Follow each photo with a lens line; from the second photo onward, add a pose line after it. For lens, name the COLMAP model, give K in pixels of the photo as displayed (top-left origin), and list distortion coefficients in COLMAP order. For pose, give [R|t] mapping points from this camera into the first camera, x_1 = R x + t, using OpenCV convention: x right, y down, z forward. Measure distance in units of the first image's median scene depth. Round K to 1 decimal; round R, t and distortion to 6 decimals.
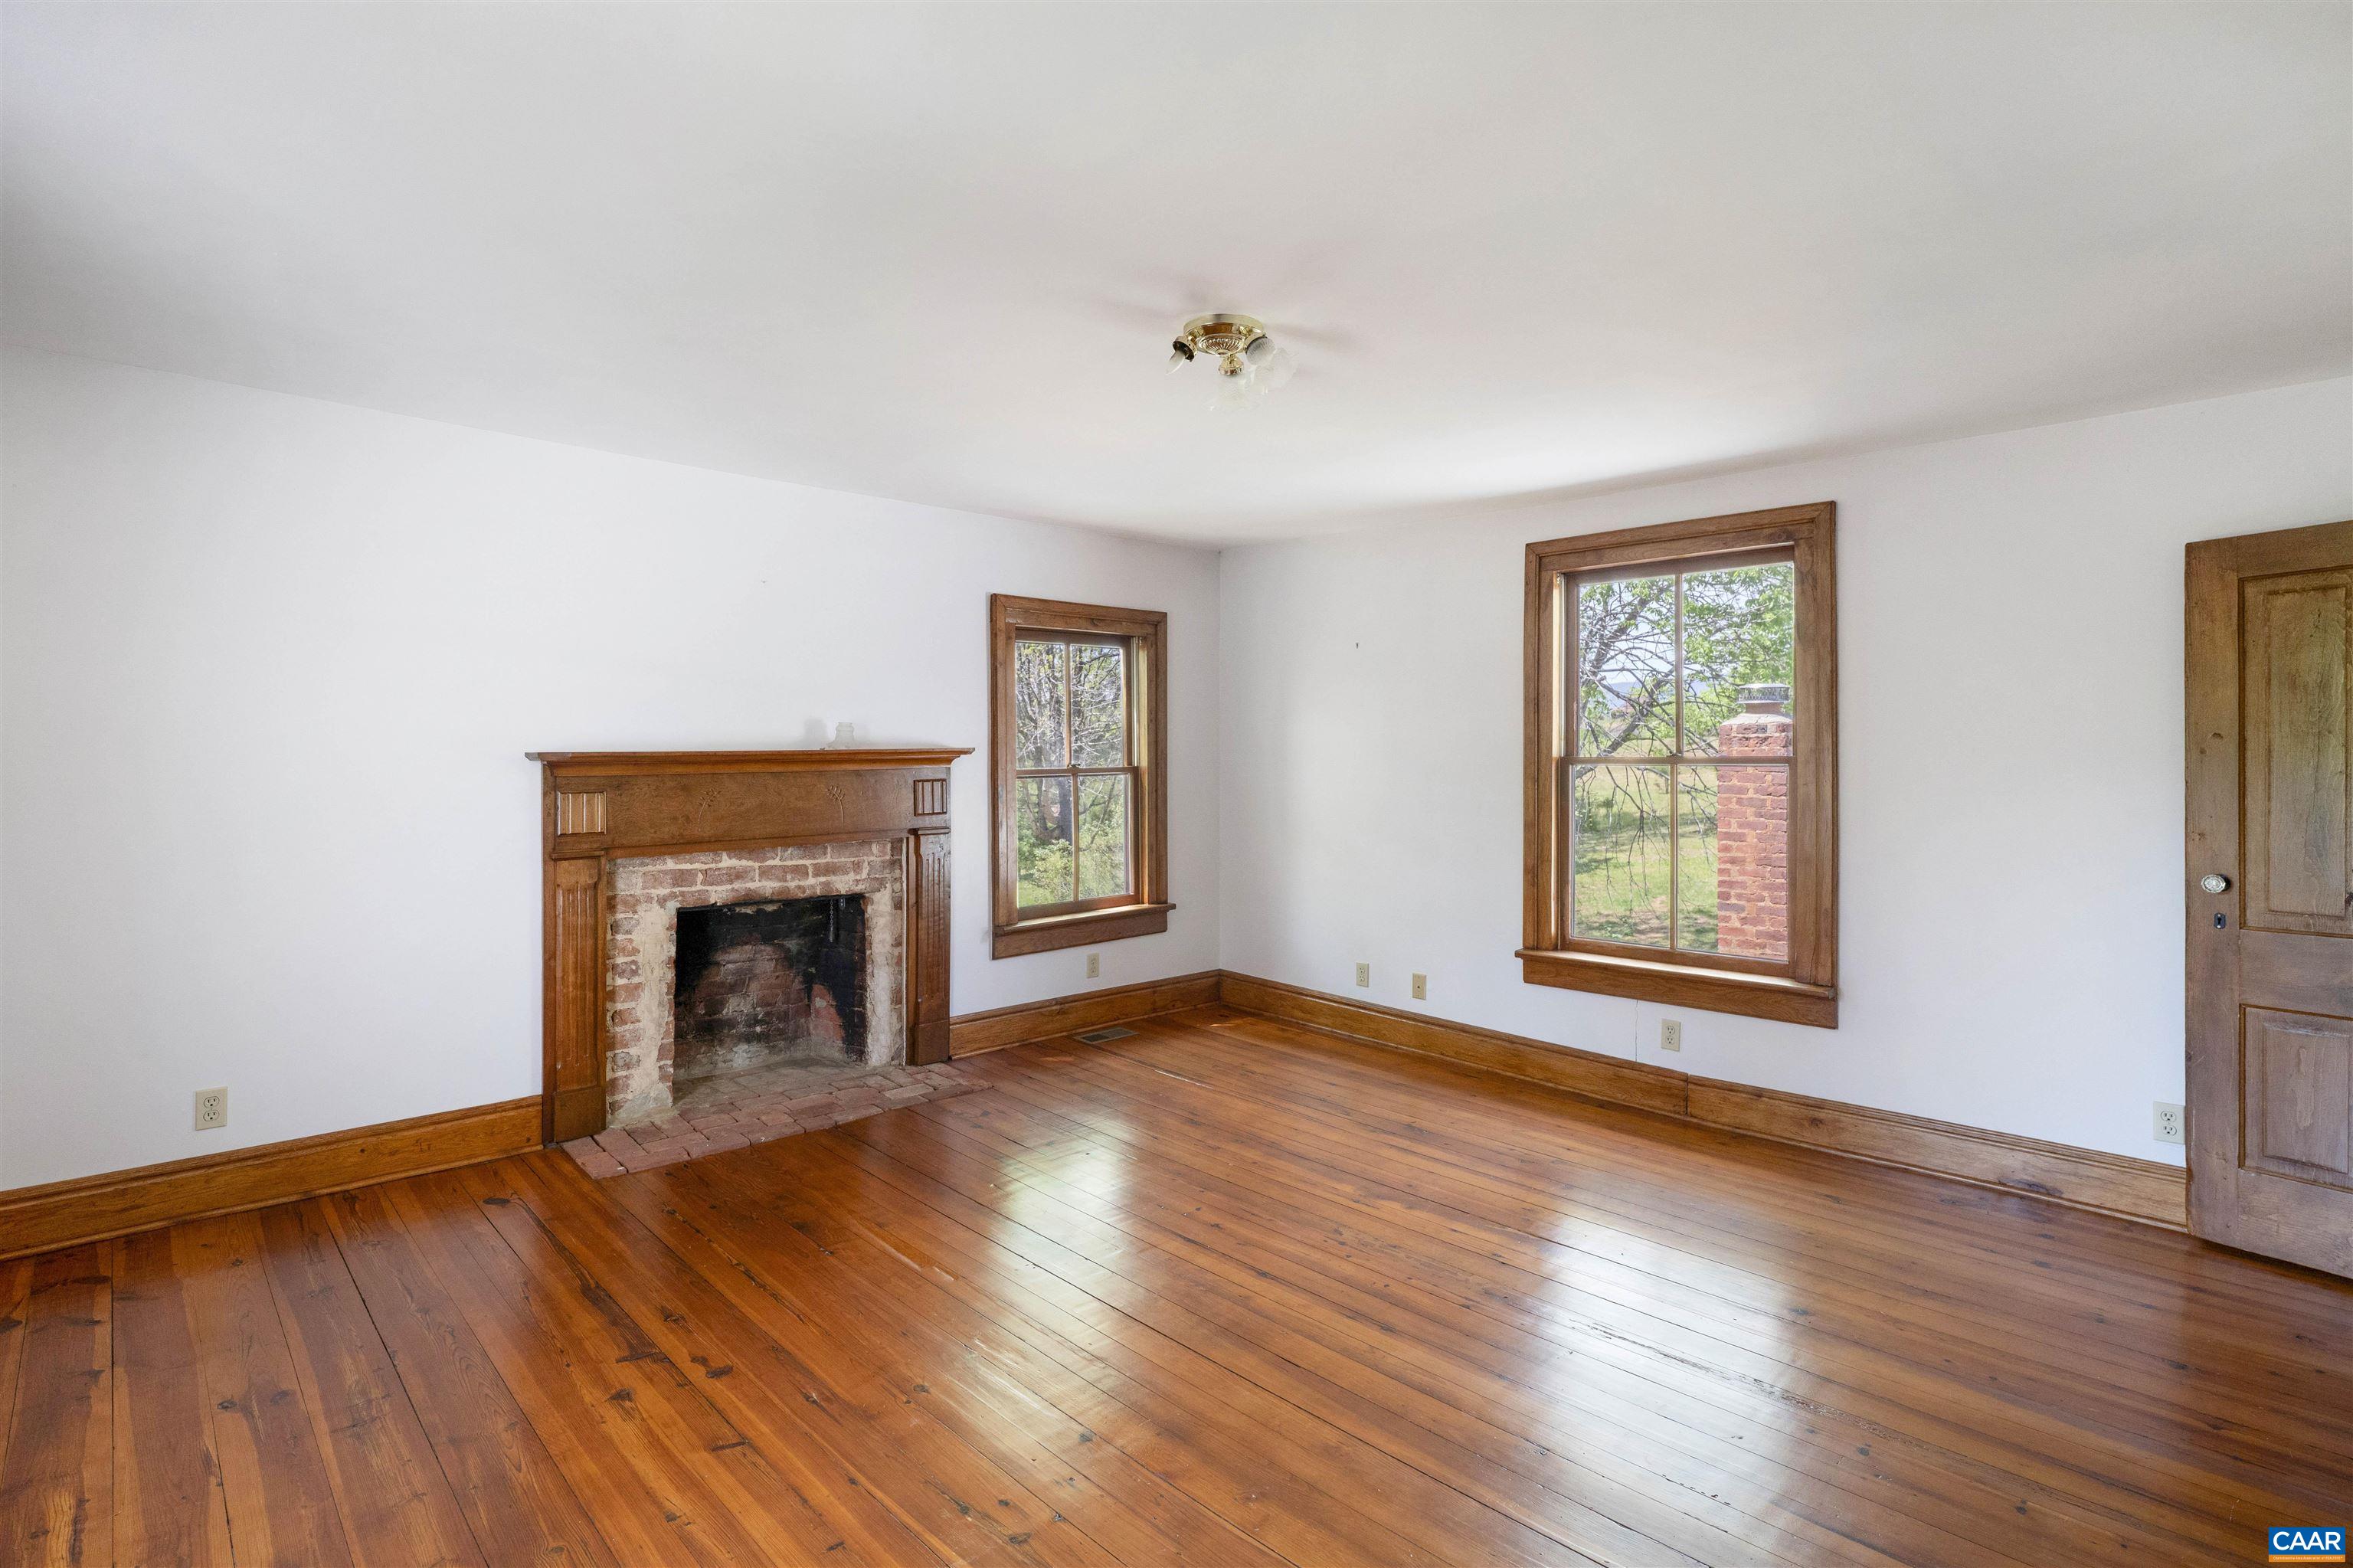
lens RADIAL K [[1130.5, 0, 1176.5], [0, 1130.5, 784.0], [0, 0, 1]] dist [-0.001415, -0.000226]
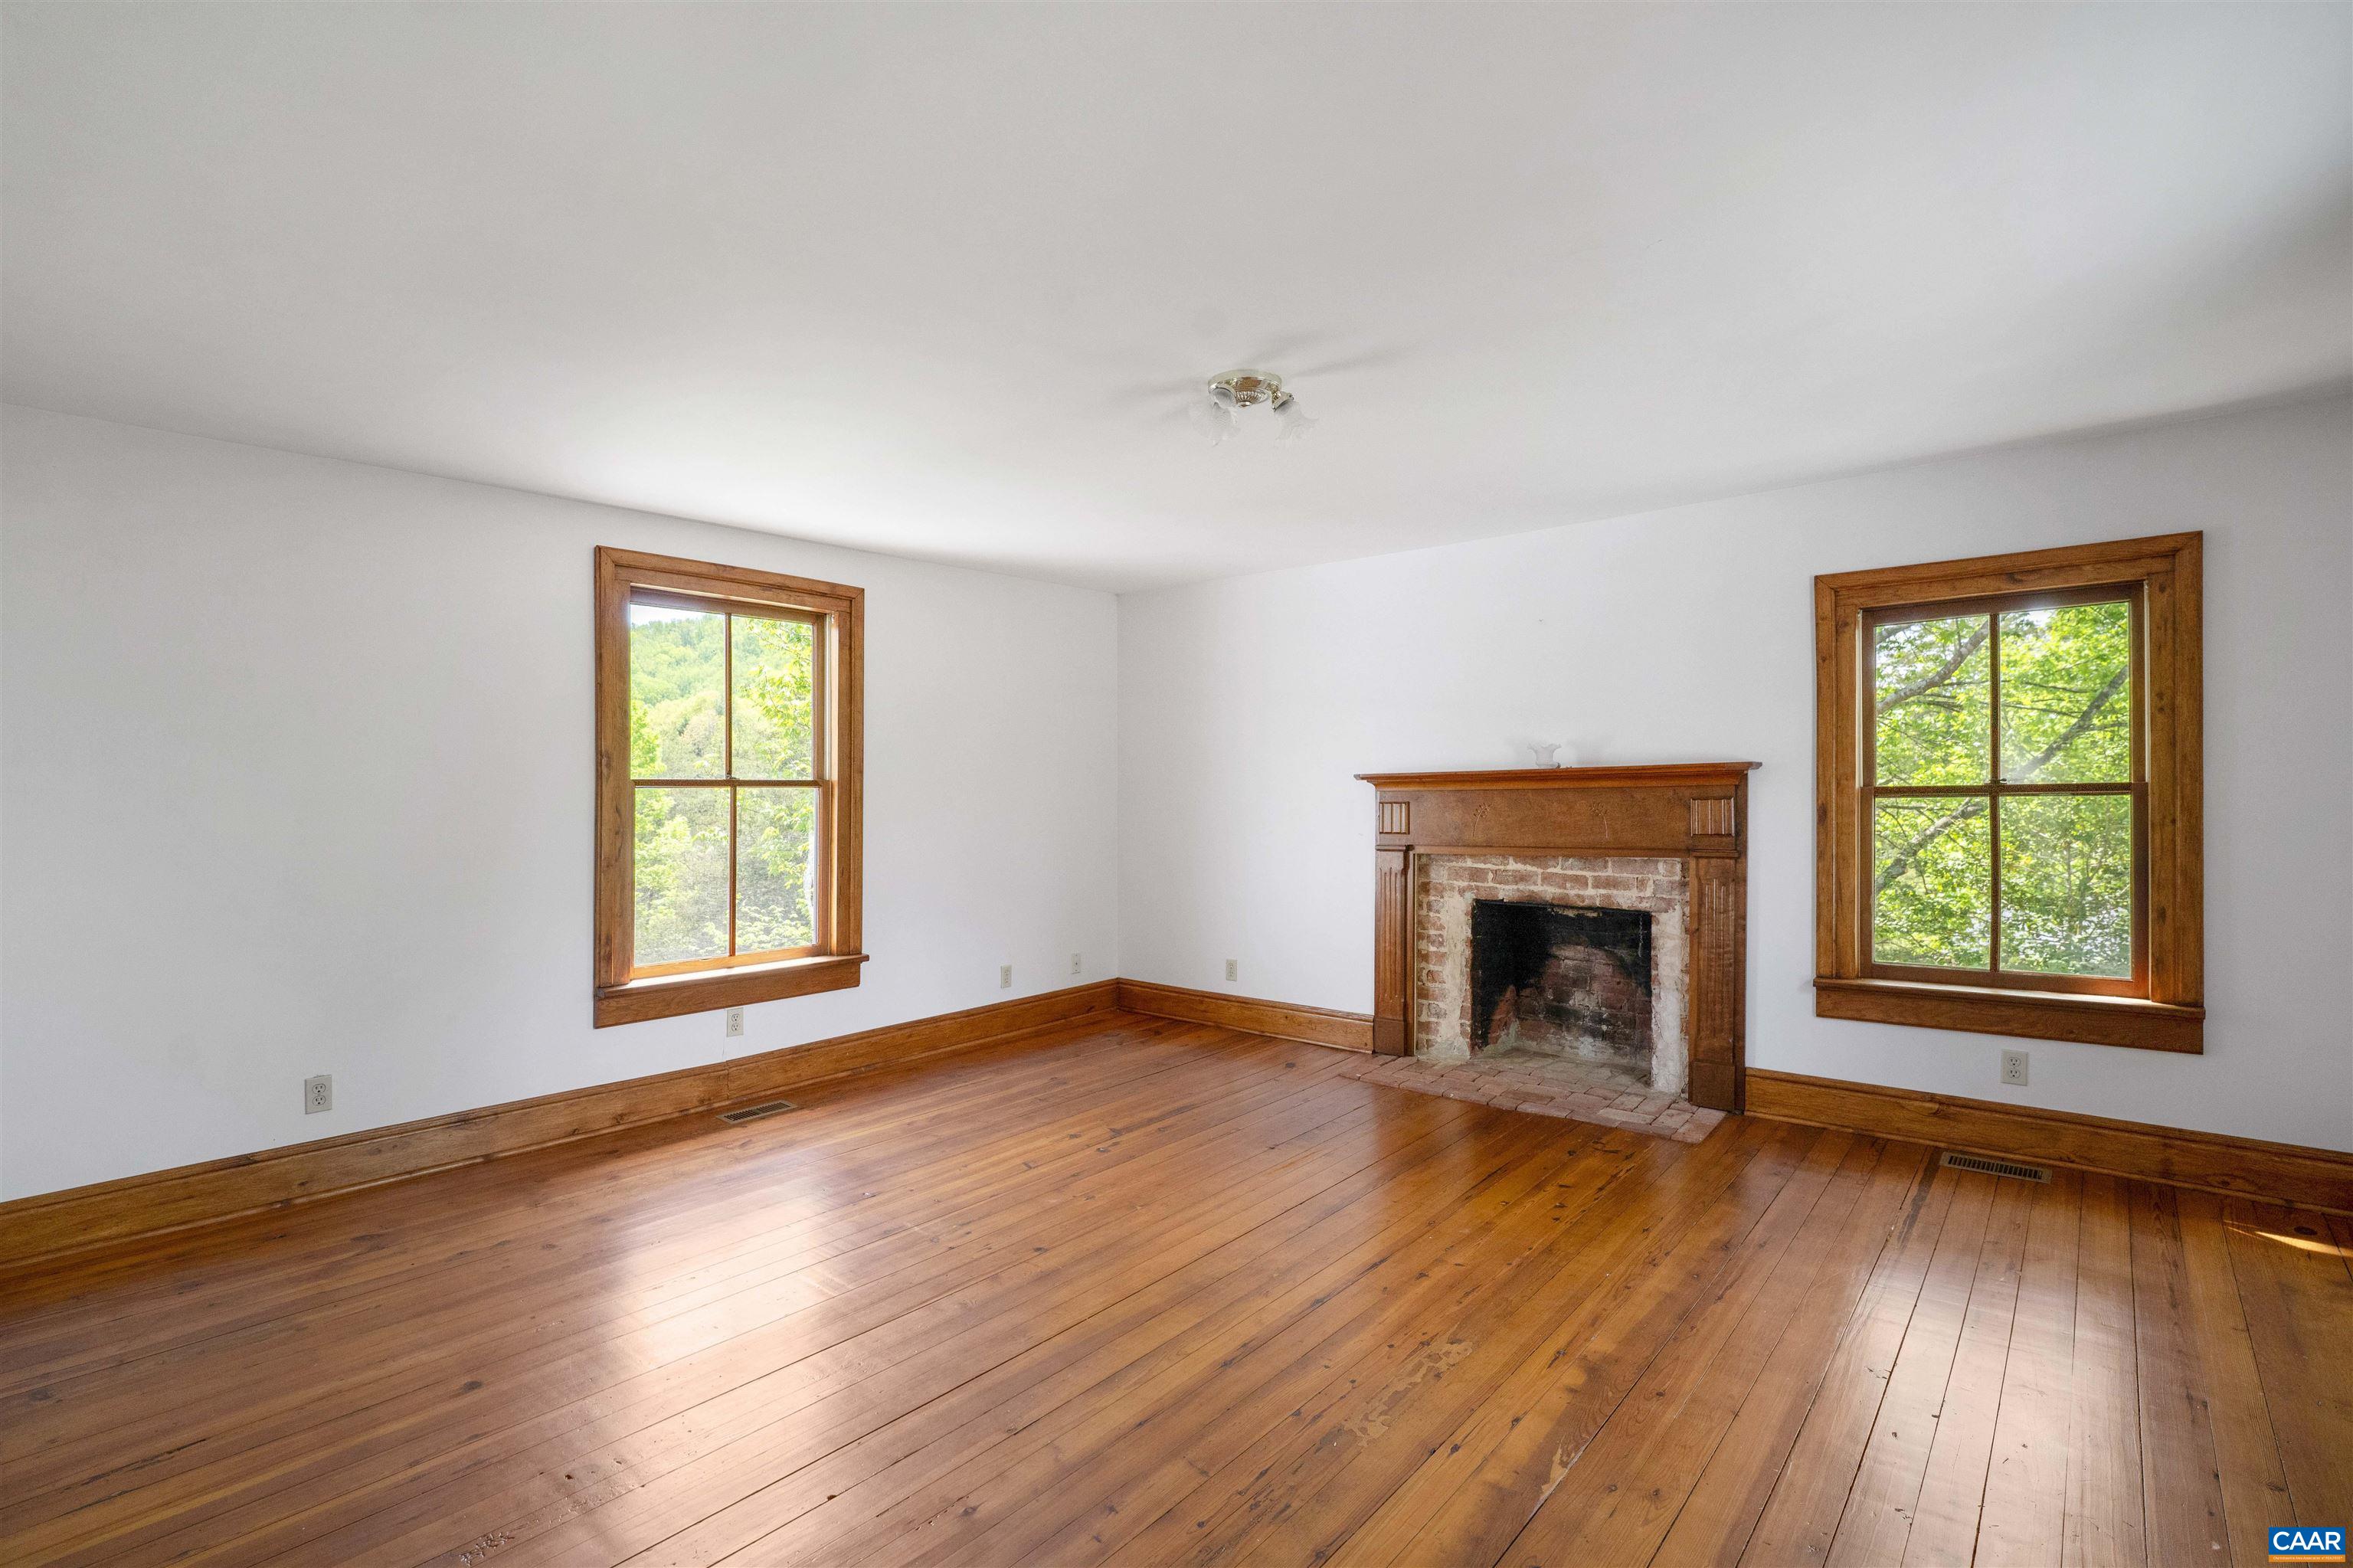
lens RADIAL K [[1111.9, 0, 1176.5], [0, 1111.9, 784.0], [0, 0, 1]] dist [-0.010452, -0.000125]
pose [[0.114611, -0.000251, -0.993410, 0.696180], [-0.013138, 0.999912, -0.001769, -0.008386], [0.993324, 0.013254, 0.114598, 0.519320]]
